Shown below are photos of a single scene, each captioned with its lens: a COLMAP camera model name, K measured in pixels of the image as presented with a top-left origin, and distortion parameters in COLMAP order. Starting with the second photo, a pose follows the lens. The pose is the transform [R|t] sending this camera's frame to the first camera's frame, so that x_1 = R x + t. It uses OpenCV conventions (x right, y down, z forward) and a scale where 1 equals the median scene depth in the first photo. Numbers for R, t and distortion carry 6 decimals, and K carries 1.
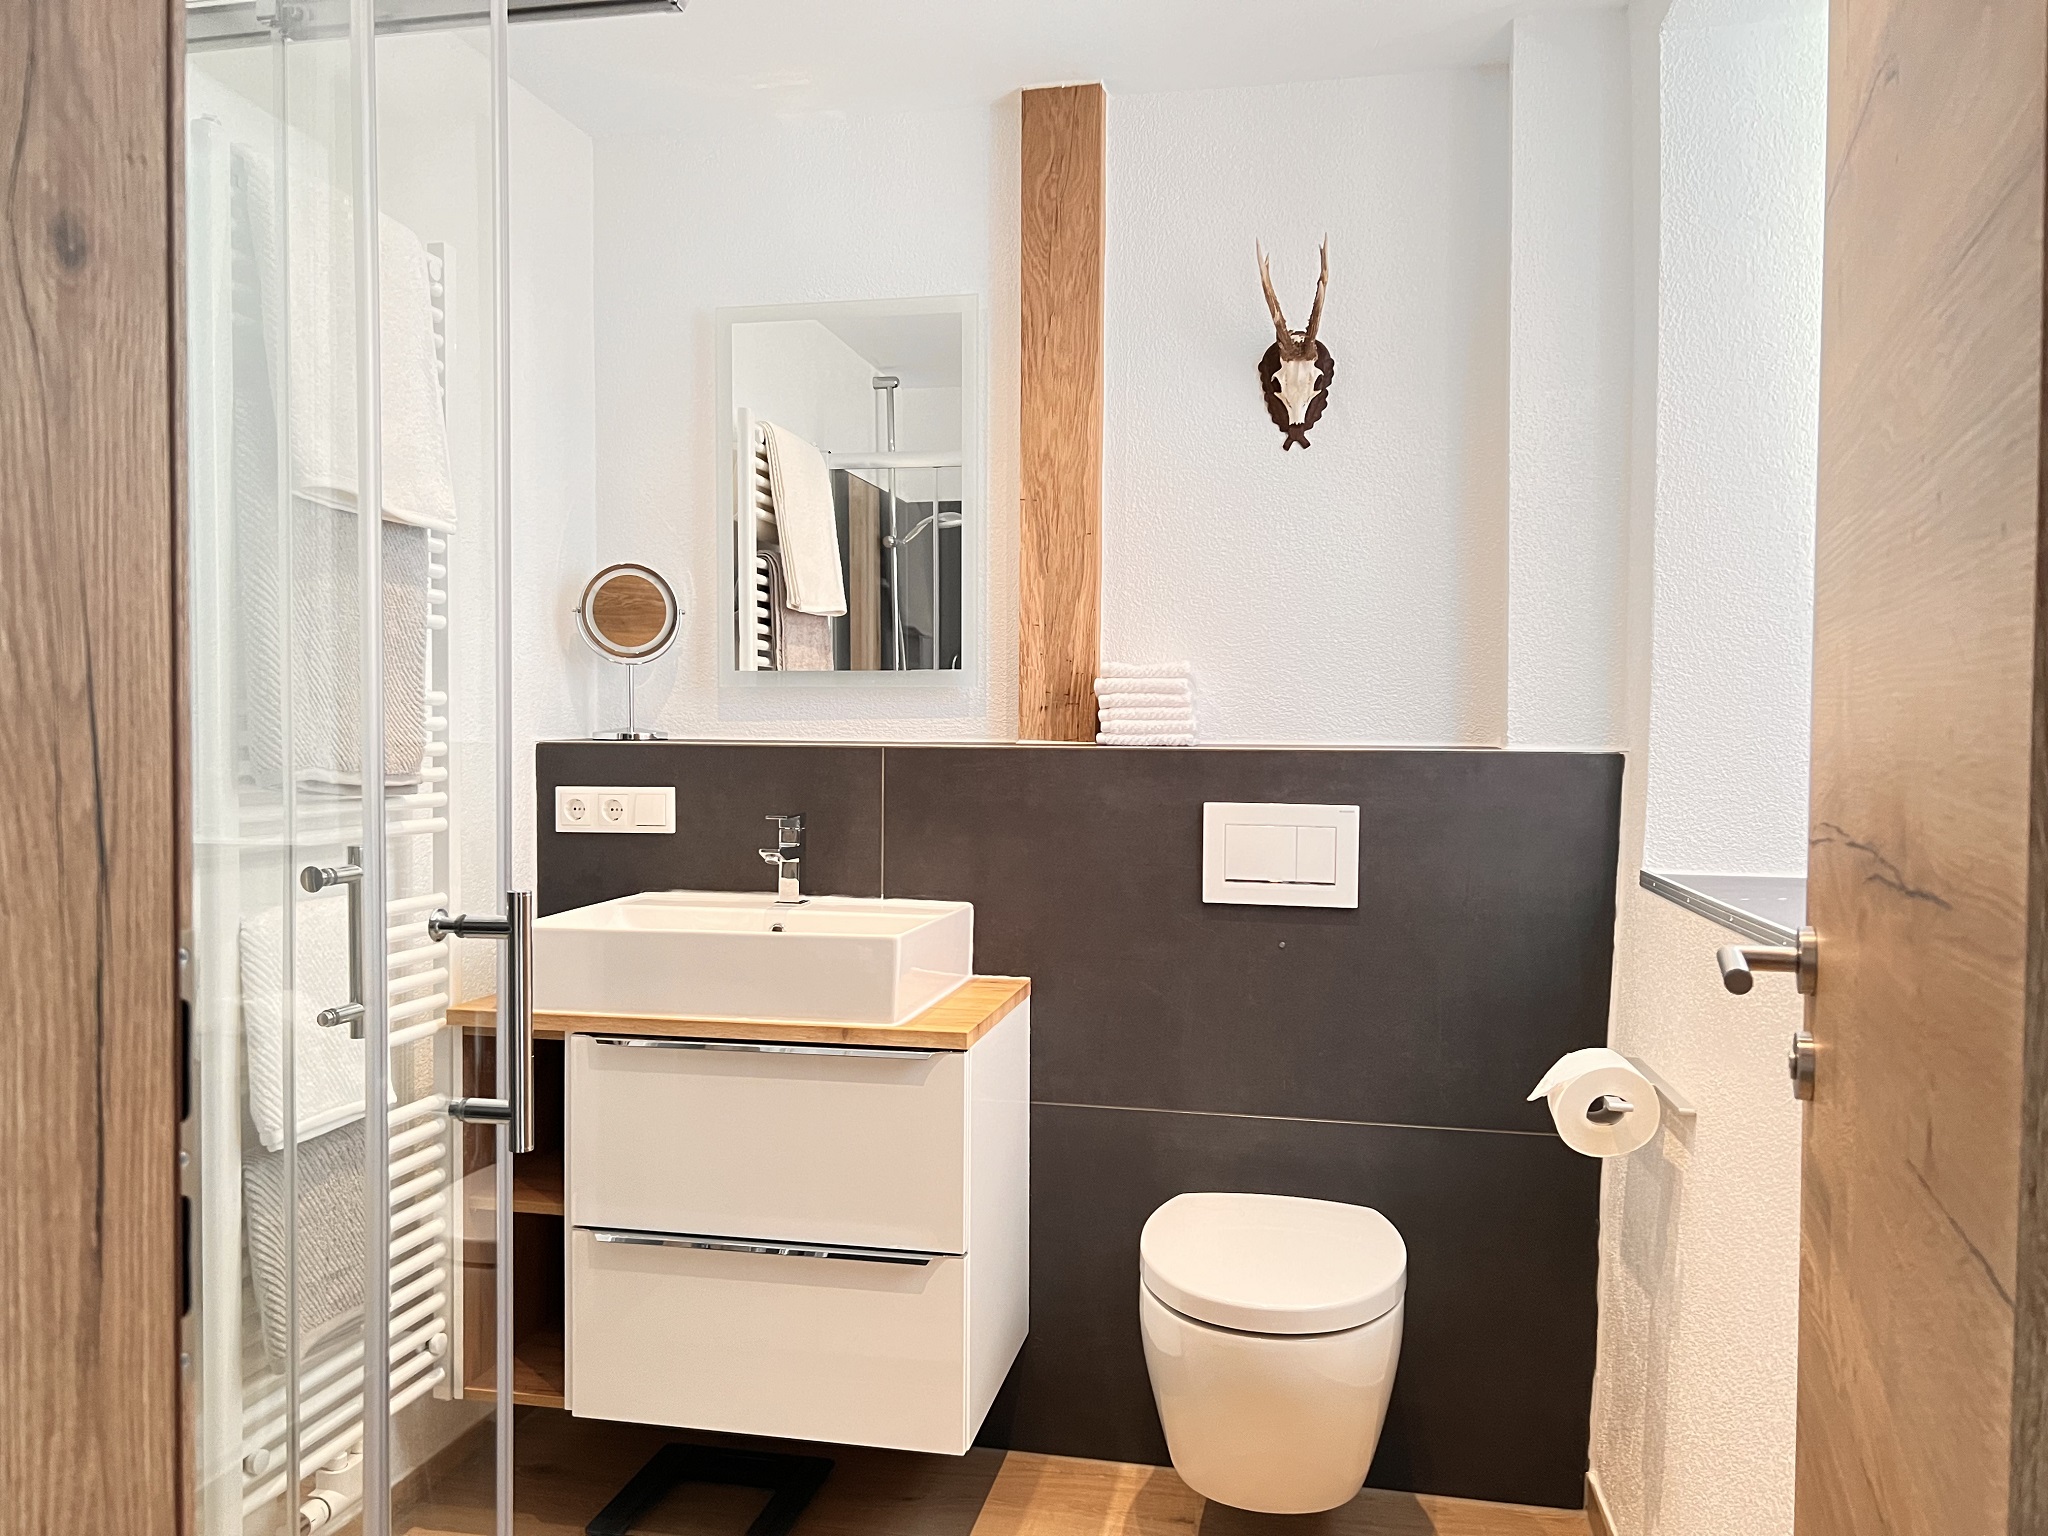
lens RADIAL K [[1526.8, 0, 1021.7], [0, 1526.8, 780.9], [0, 0, 1]] dist [0.004837, -0.003786]
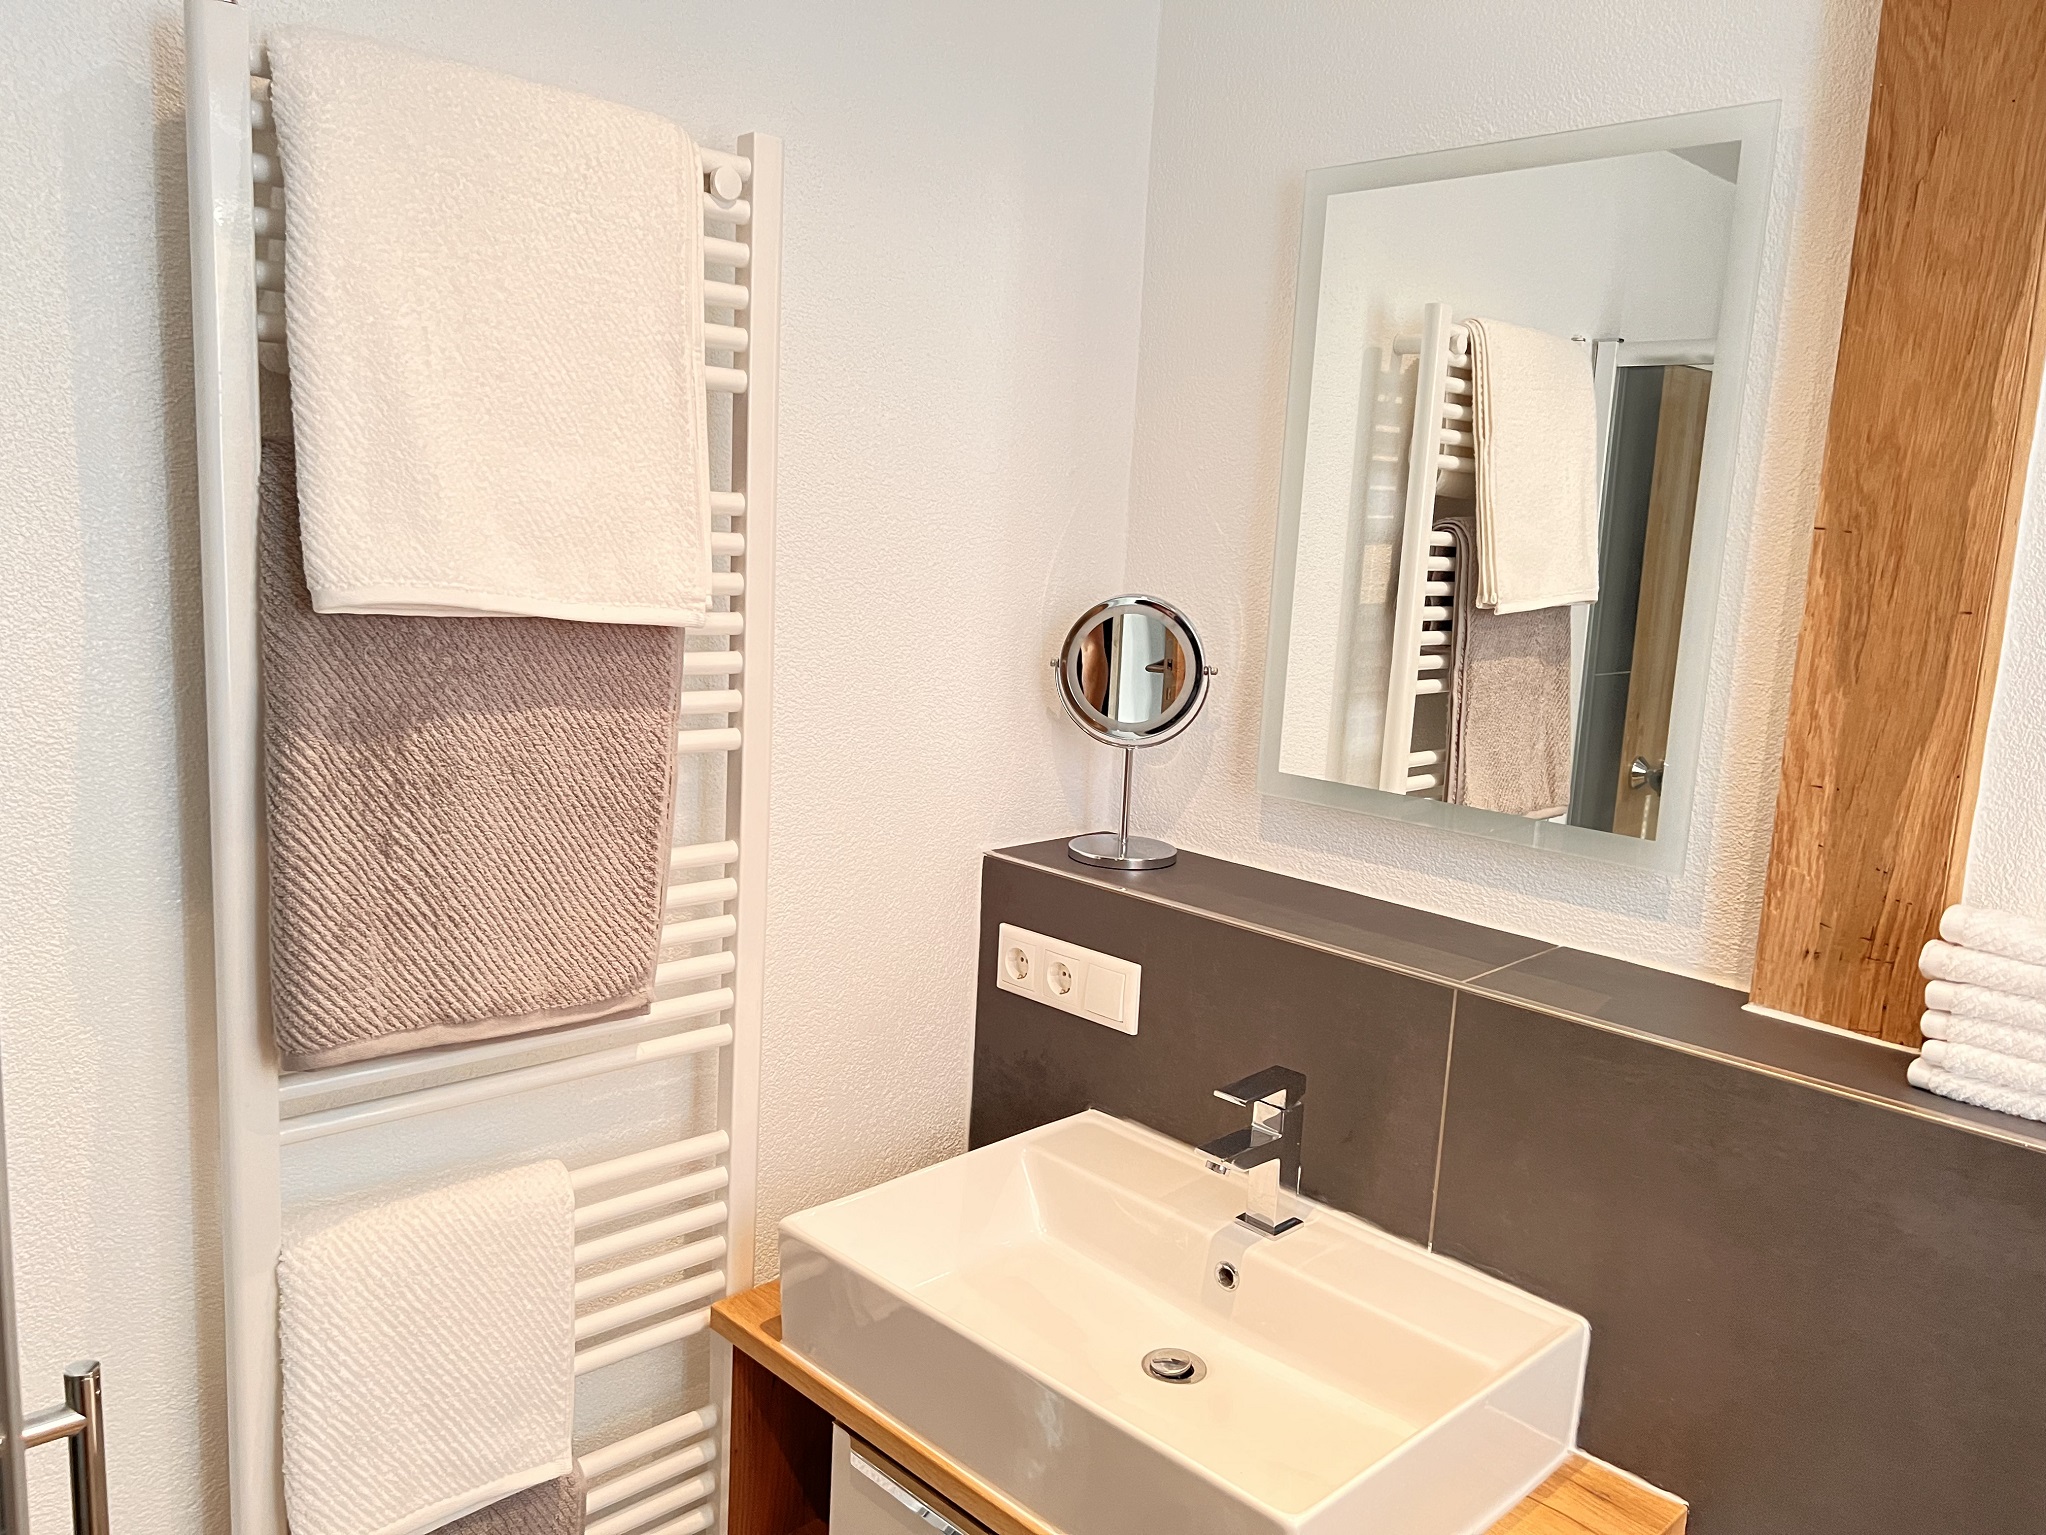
lens RADIAL K [[1525.3, 0, 1008.5], [0, 1525.3, 746.2], [0, 0, 1]] dist [0.004837, -0.003786]
pose [[0.827108, 0.122216, -0.548594, 0.062595], [-0.066224, 0.990464, 0.120811, -0.157532], [0.558128, -0.063594, 0.827315, 0.445803]]
